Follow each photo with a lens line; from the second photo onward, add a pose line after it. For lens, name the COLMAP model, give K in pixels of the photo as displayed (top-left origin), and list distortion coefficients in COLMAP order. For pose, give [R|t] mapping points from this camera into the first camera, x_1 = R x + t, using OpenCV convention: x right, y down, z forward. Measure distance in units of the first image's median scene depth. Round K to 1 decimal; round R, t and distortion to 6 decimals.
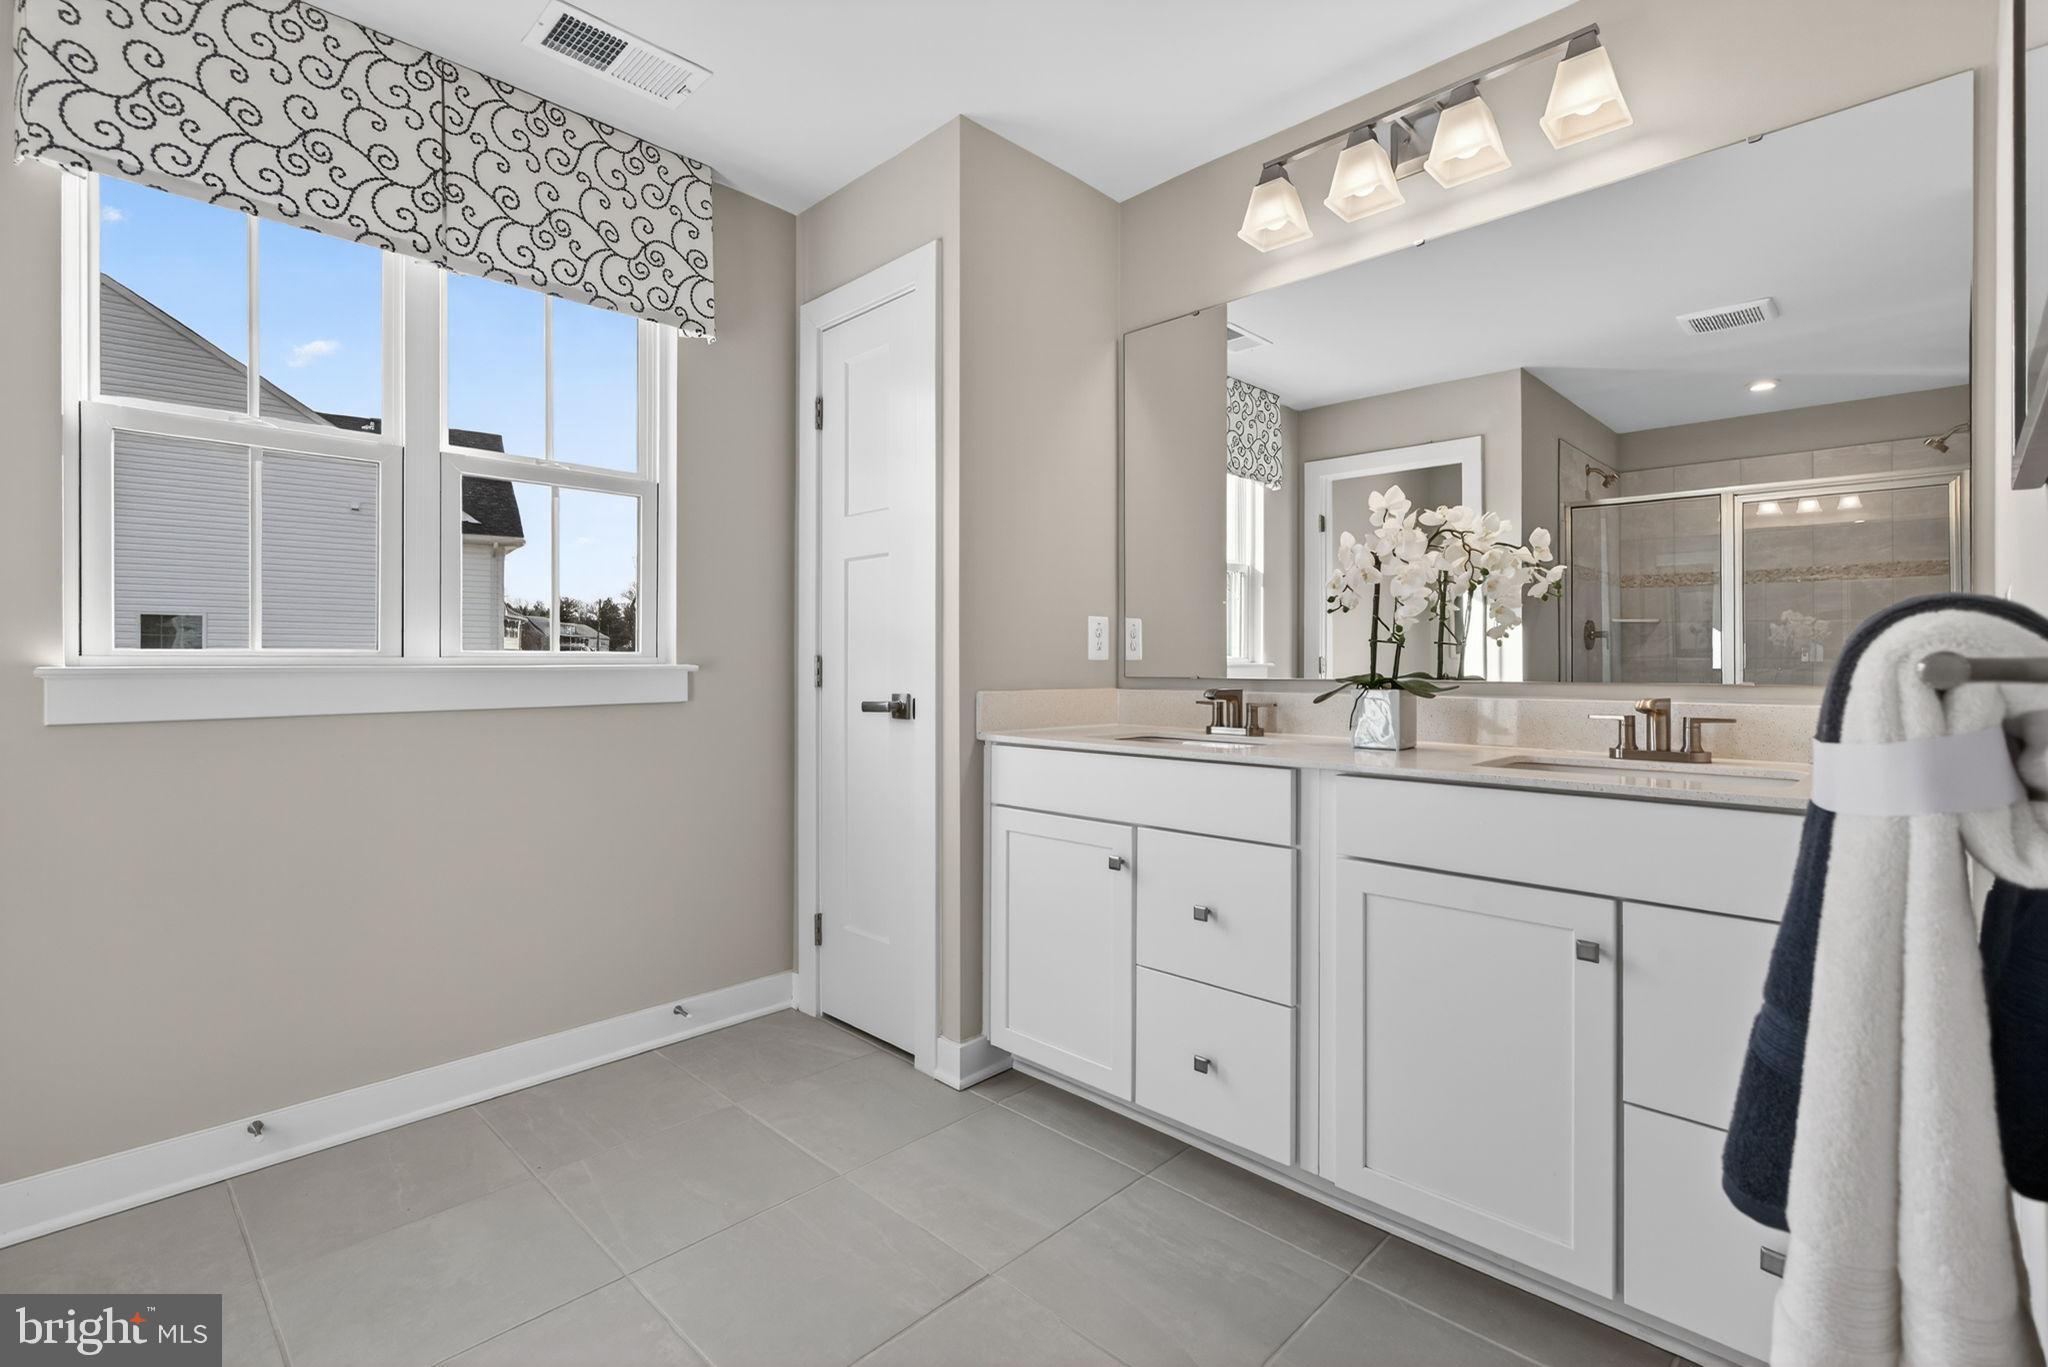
lens RADIAL K [[923.3, 0, 1023.9], [0, 923.3, 671.7], [0, 0, 1]] dist [-0.002032, -0.000875]
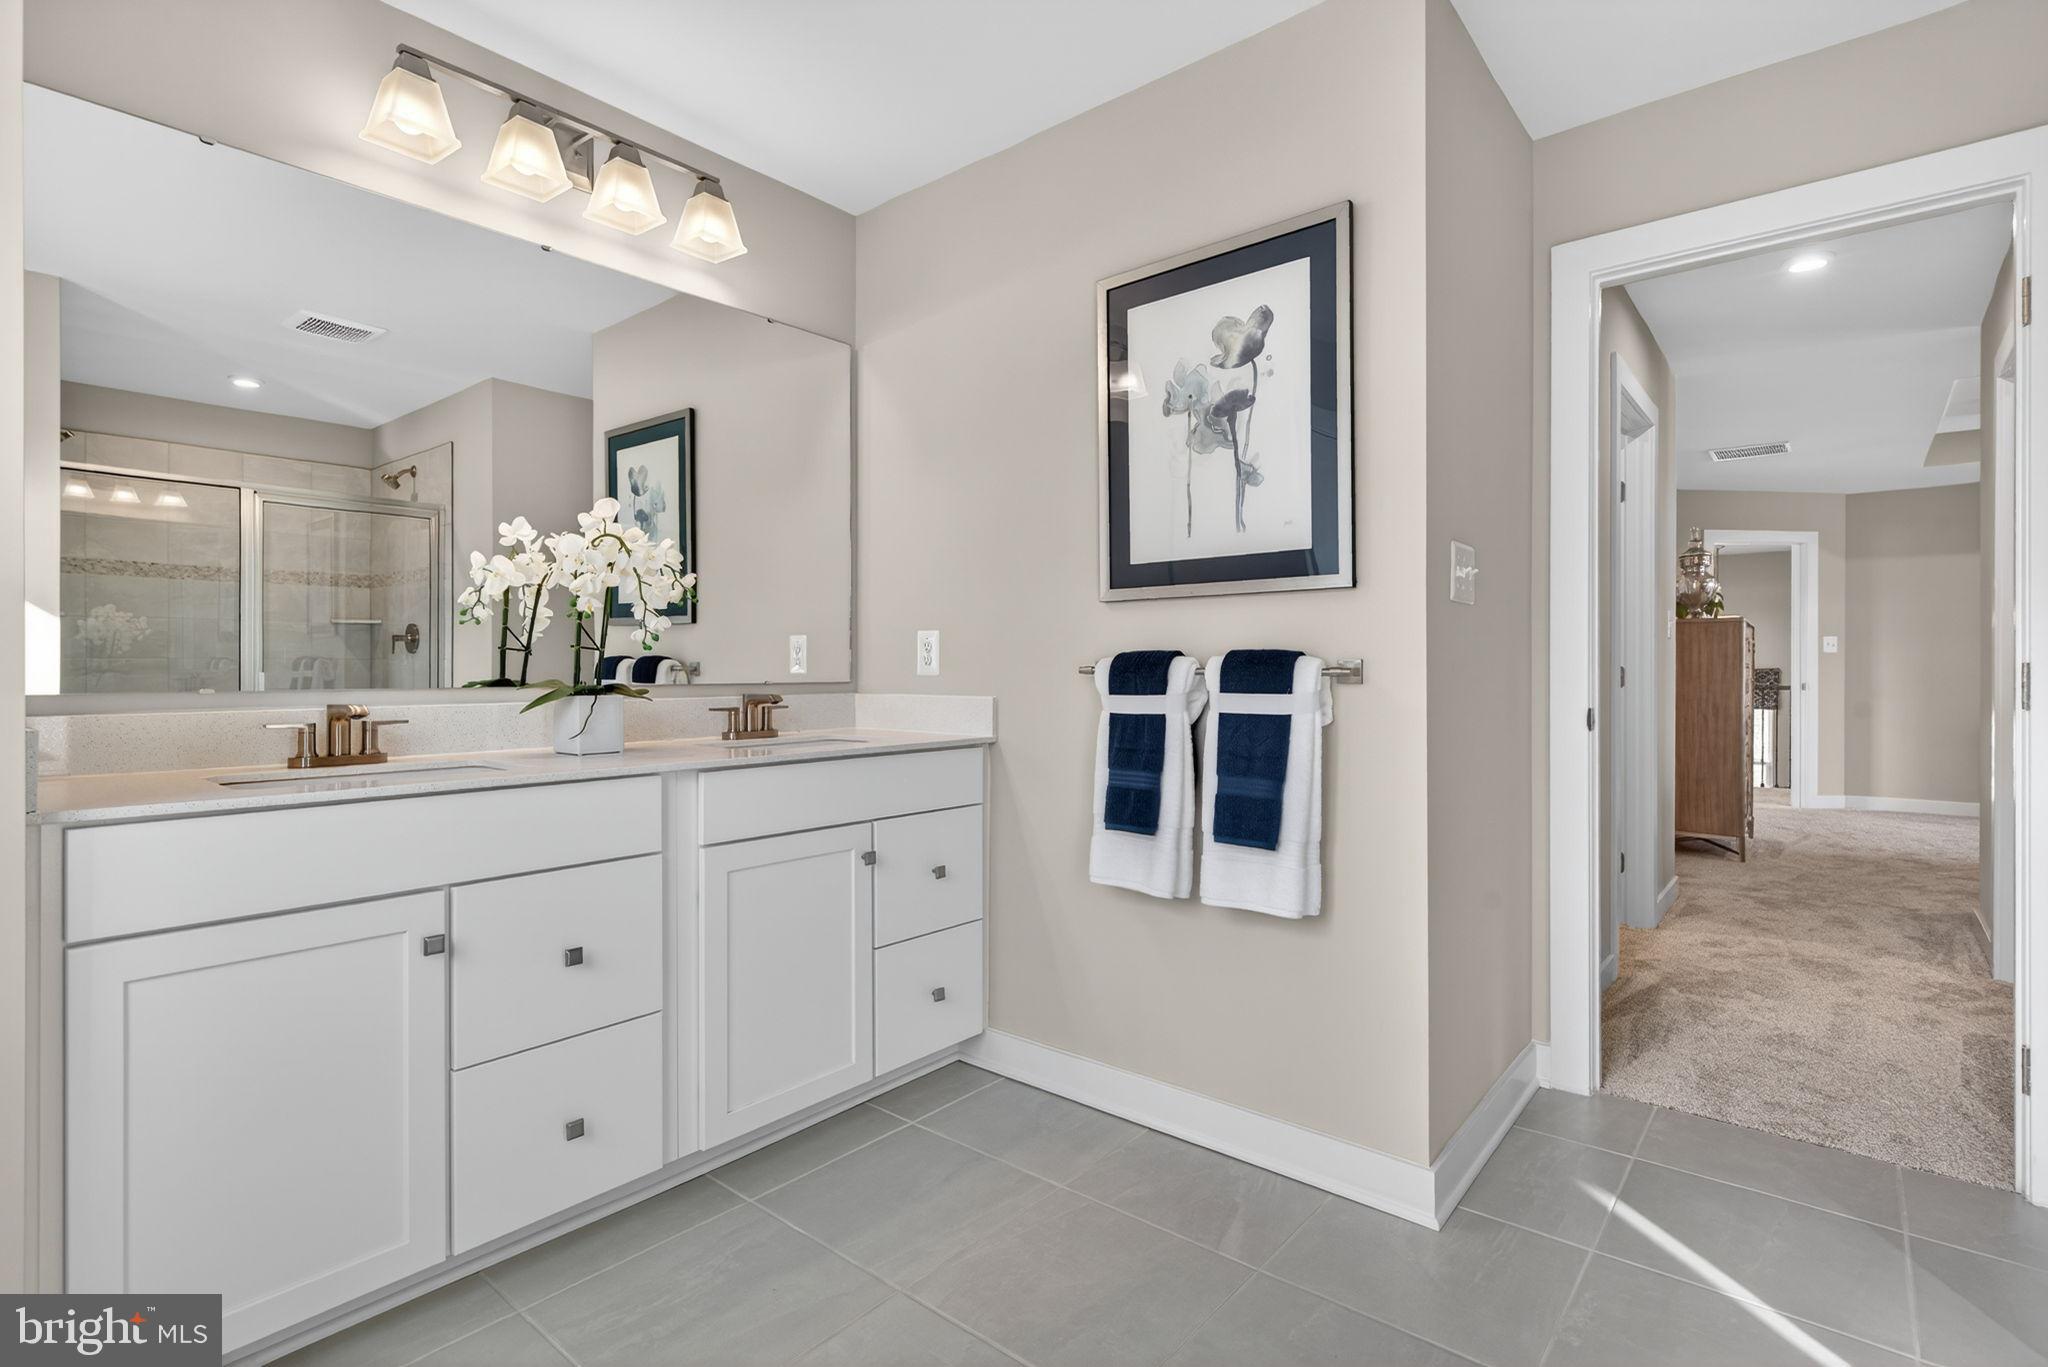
lens RADIAL K [[958.5, 0, 1049.2], [0, 958.5, 675.2], [0, 0, 1]] dist [-0.000620, -0.000163]
pose [[-0.092044, -0.006386, 0.995734, -0.642313], [0.003738, 0.999970, 0.006759, -0.007892], [-0.995748, 0.004344, -0.092017, 0.541933]]
